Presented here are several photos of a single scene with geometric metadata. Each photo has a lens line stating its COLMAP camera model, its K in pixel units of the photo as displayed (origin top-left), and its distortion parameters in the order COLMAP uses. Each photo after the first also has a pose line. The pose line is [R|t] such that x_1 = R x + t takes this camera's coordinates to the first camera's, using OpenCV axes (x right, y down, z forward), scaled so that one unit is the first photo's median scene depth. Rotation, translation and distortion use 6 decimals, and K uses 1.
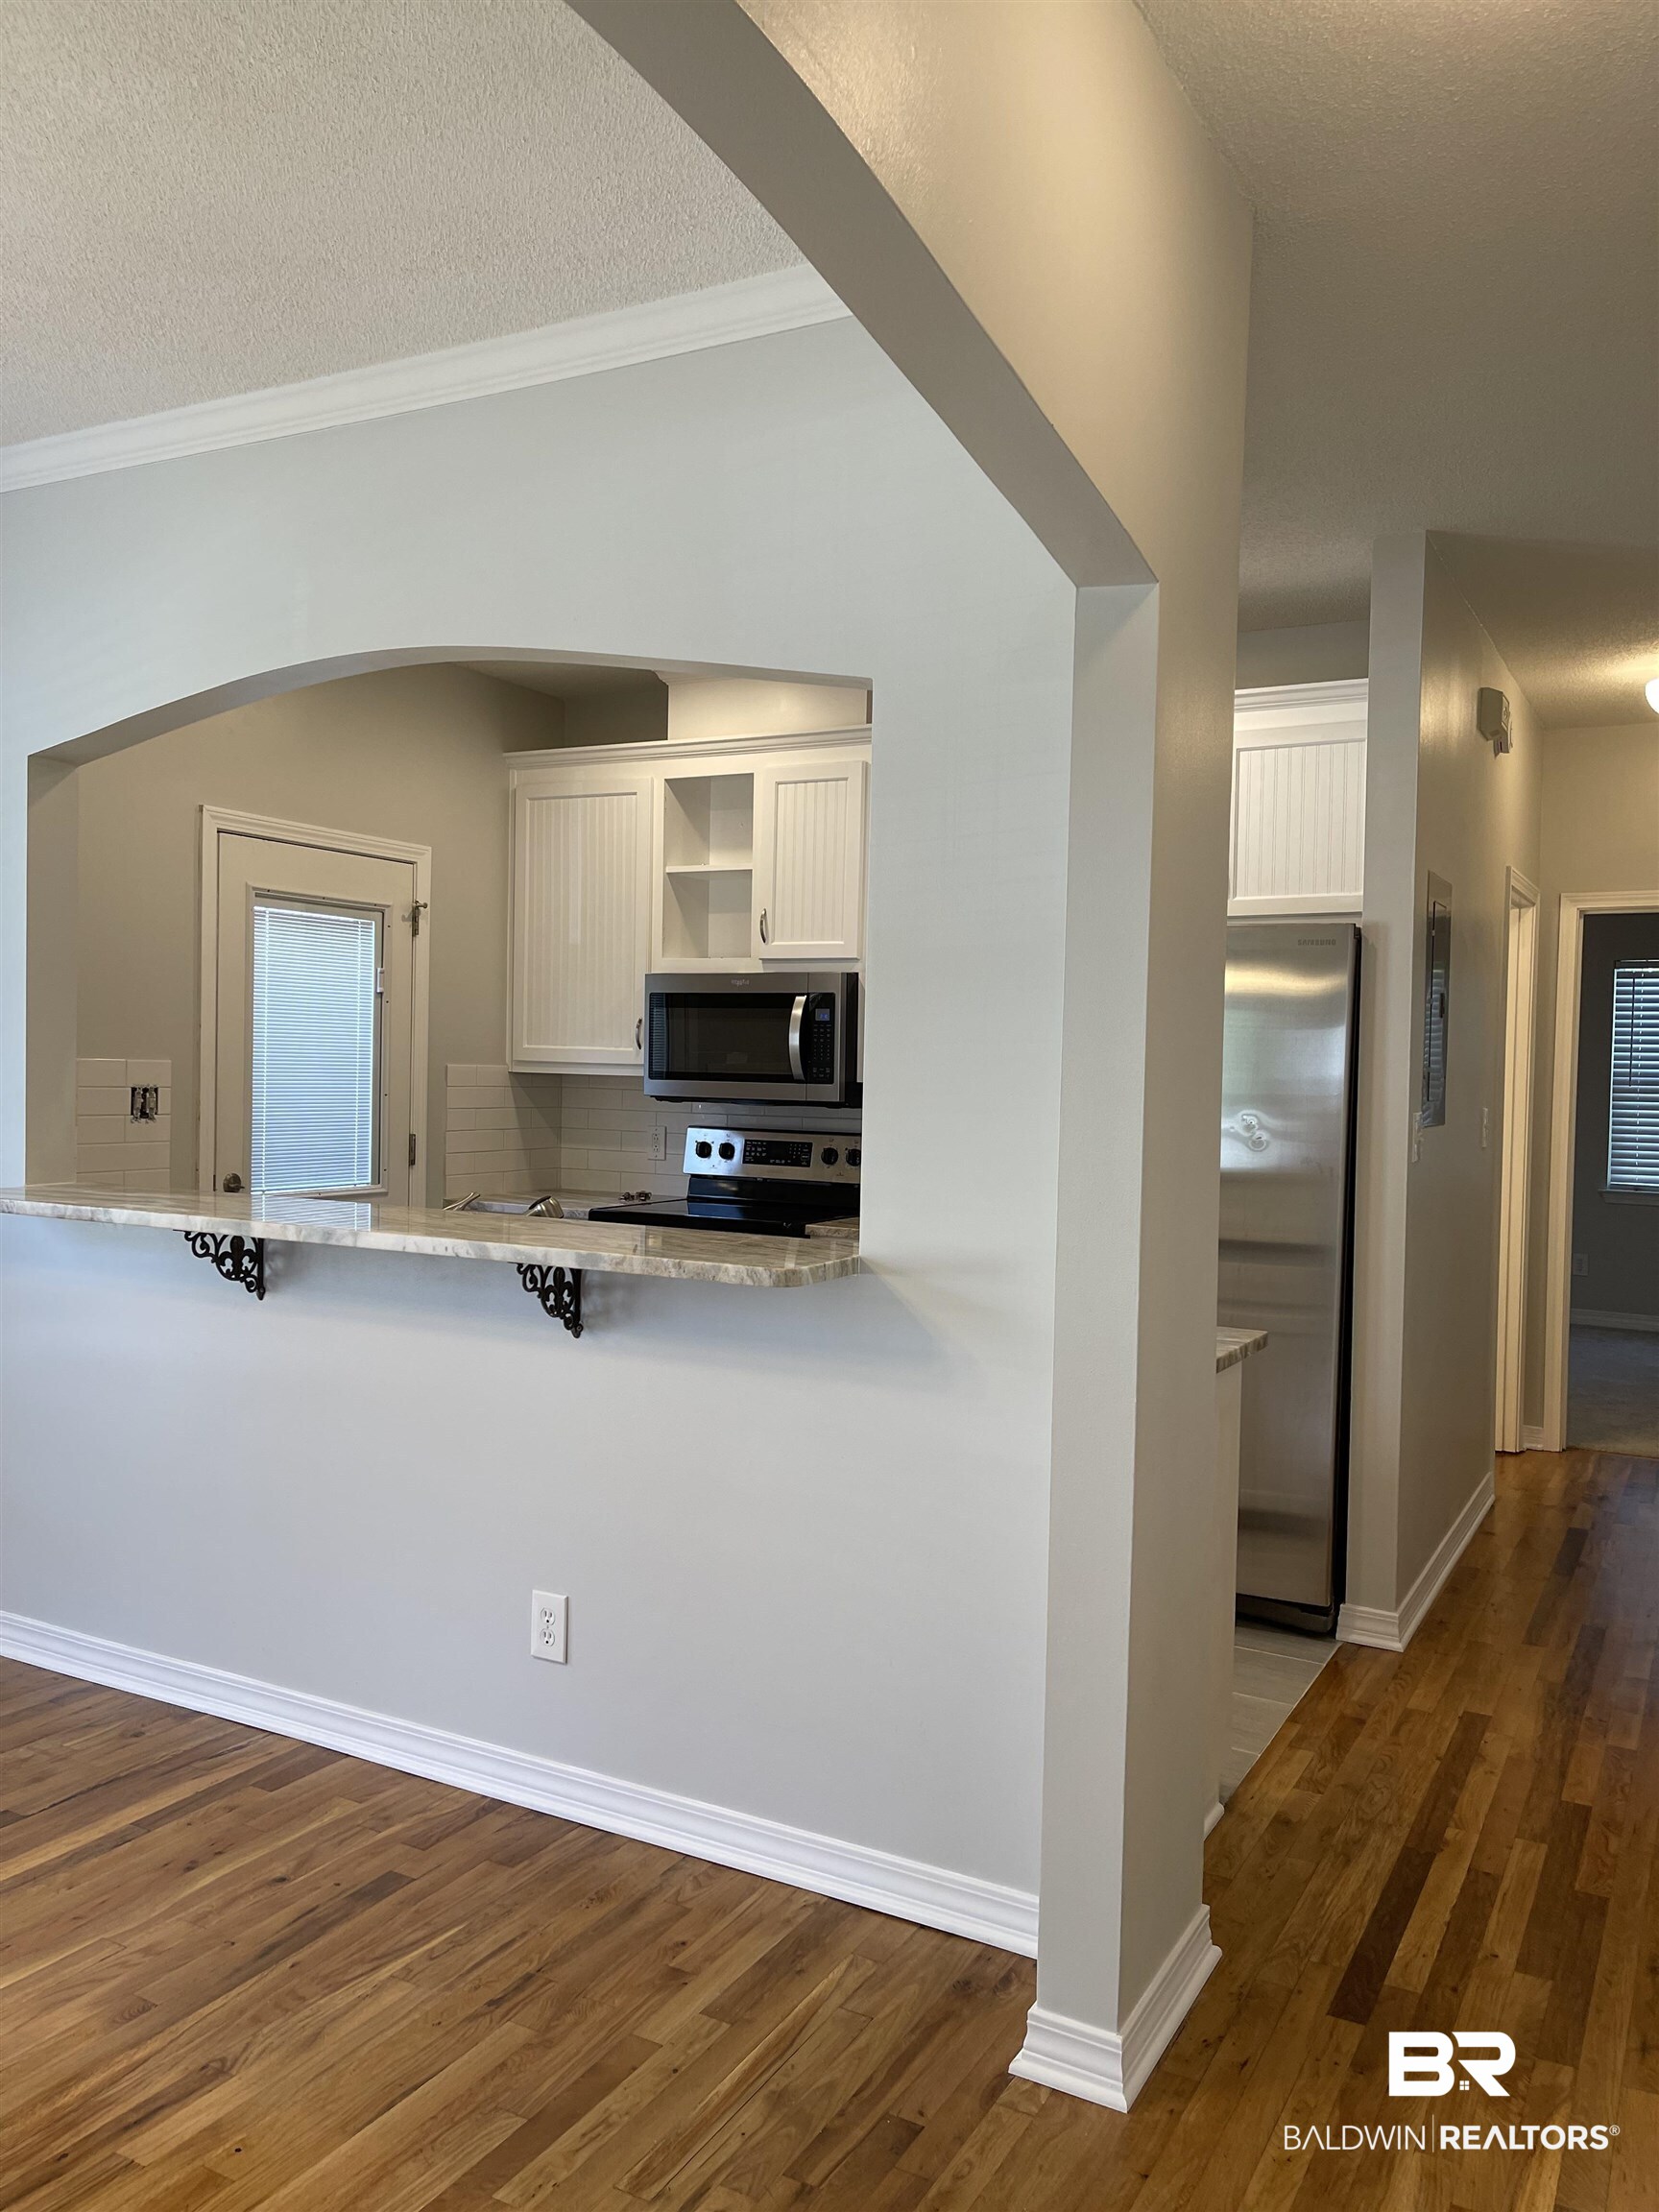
lens RADIAL K [[1662.0, 0, 829.7], [0, 1662.0, 1102.3], [0, 0, 1]] dist [0.009816, -0.003972]
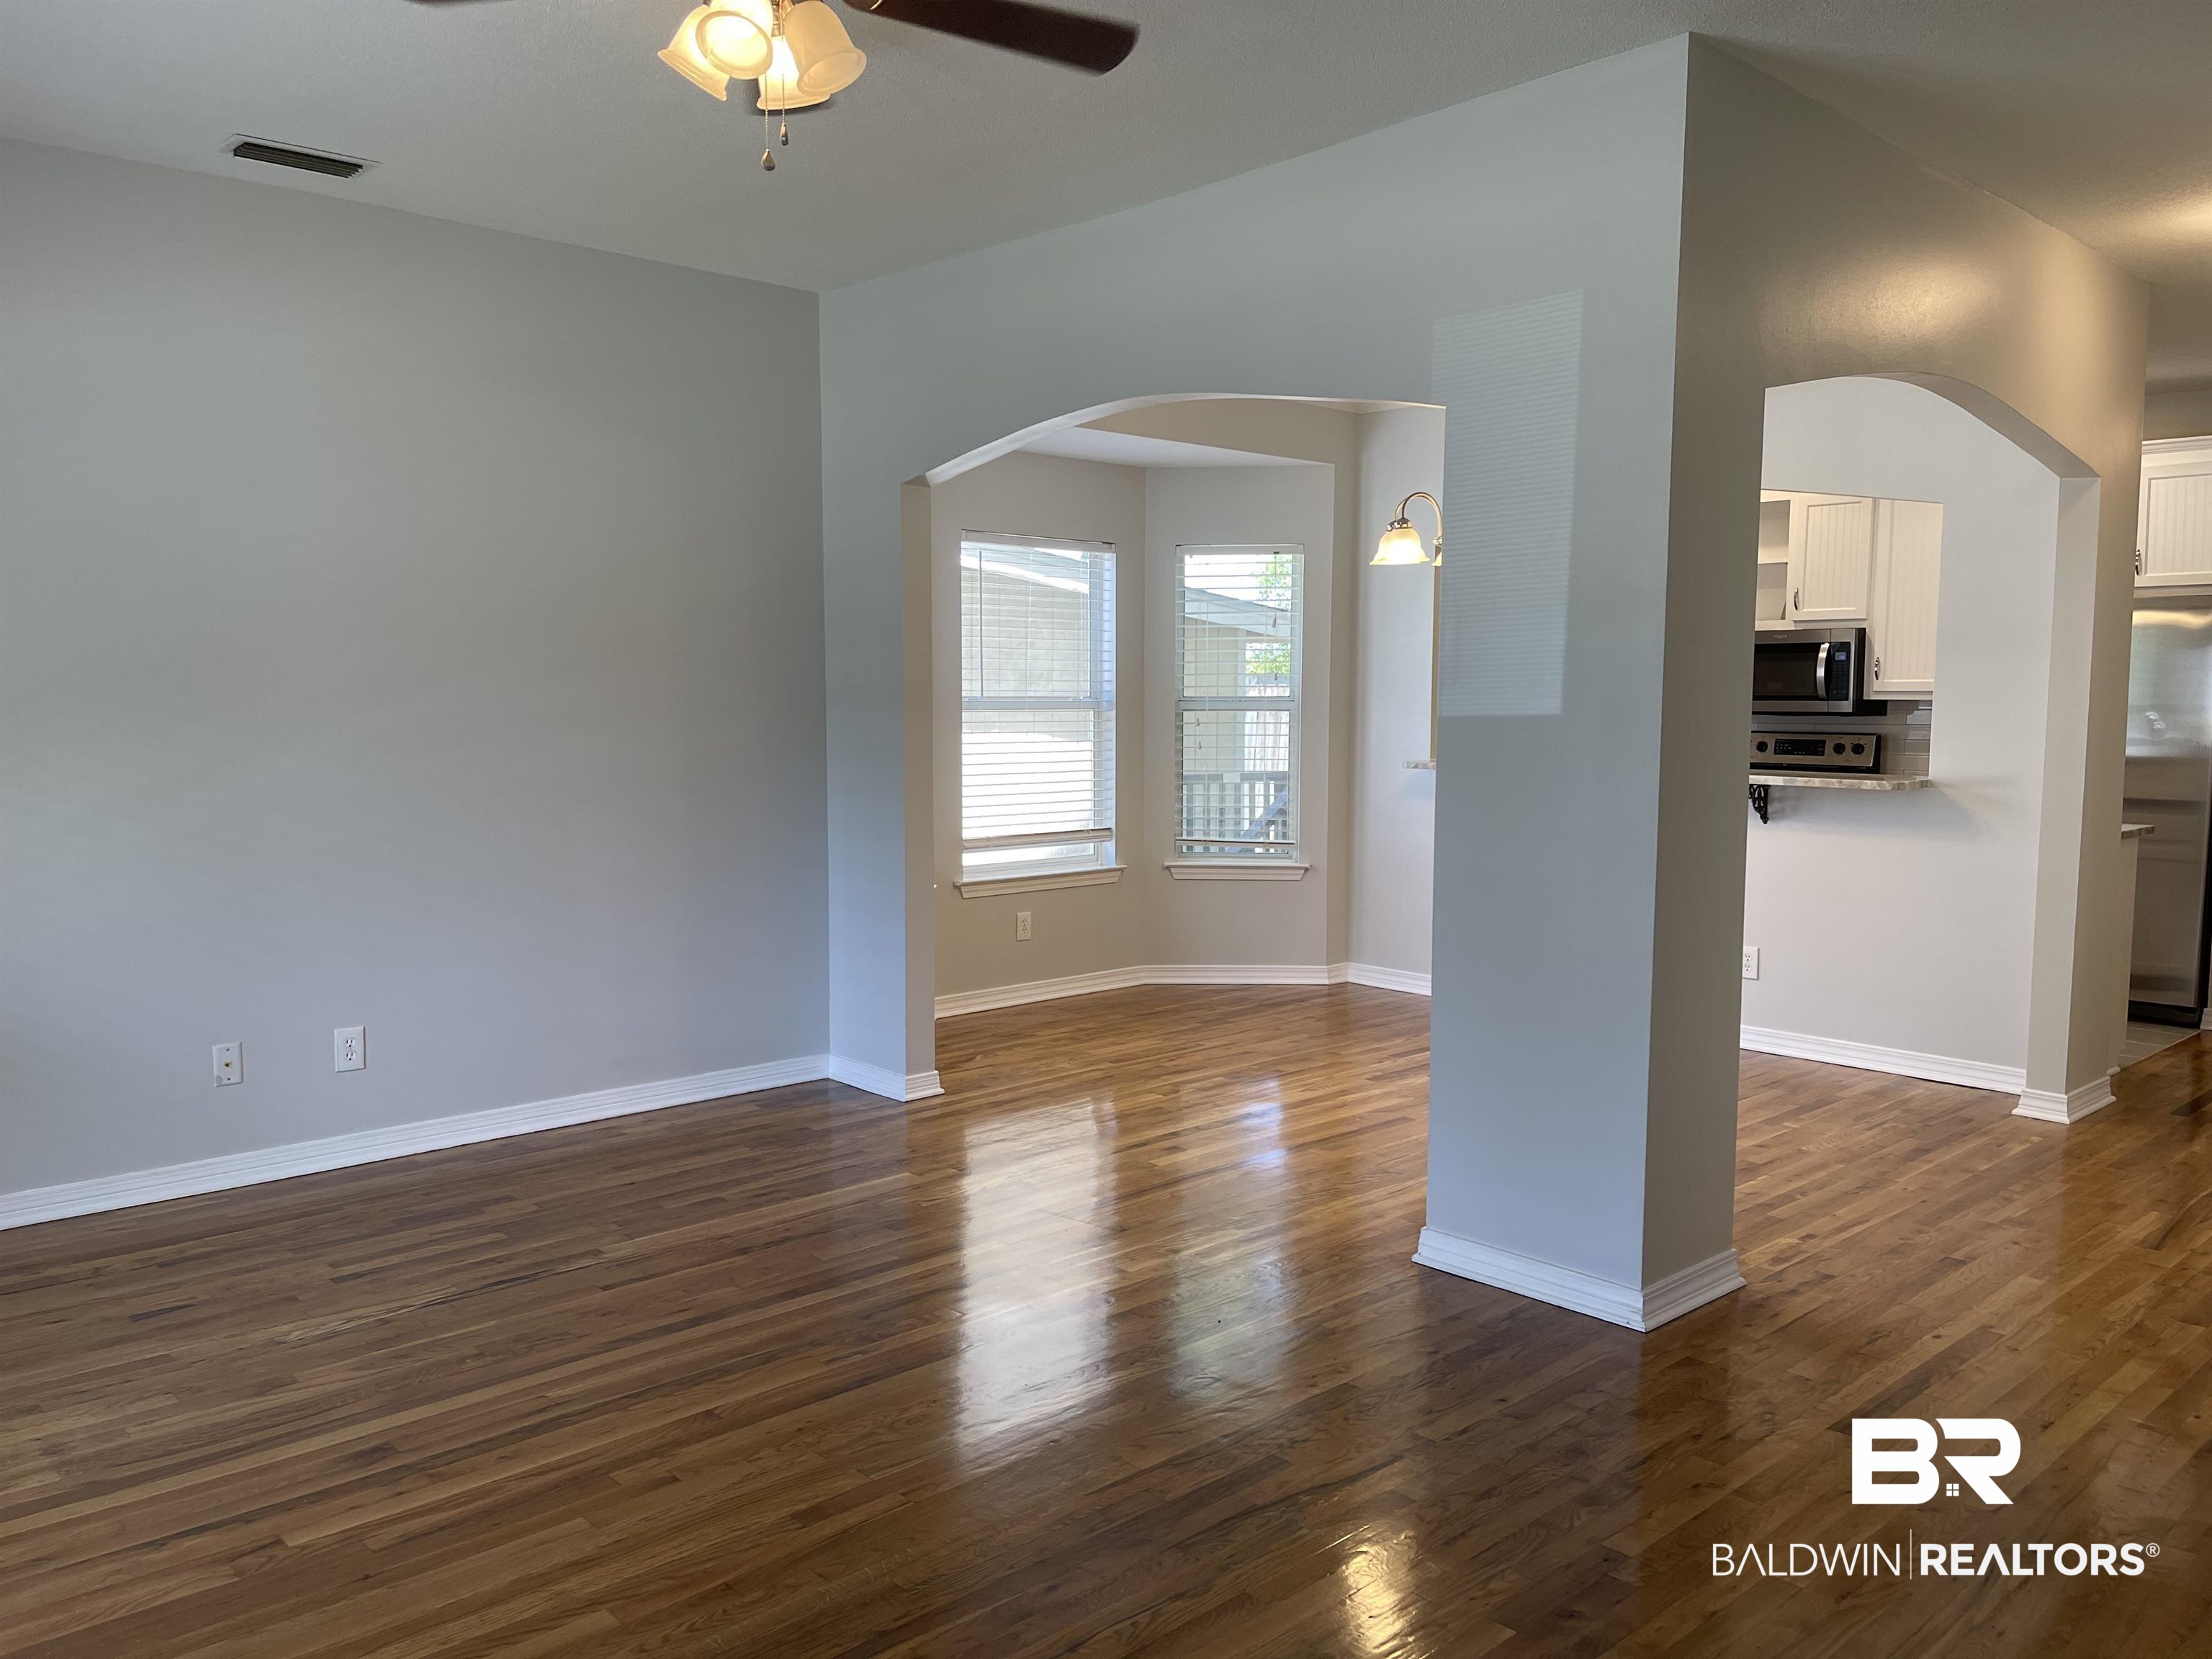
lens RADIAL K [[1662.0, 0, 1107.1], [0, 1662.0, 839.7], [0, 0, 1]] dist [0.009816, -0.003972]
pose [[0.947612, 0.011192, -0.319227, -0.155752], [0.009551, 0.997946, 0.063338, 0.013519], [0.319281, -0.063069, 0.945559, -0.705375]]
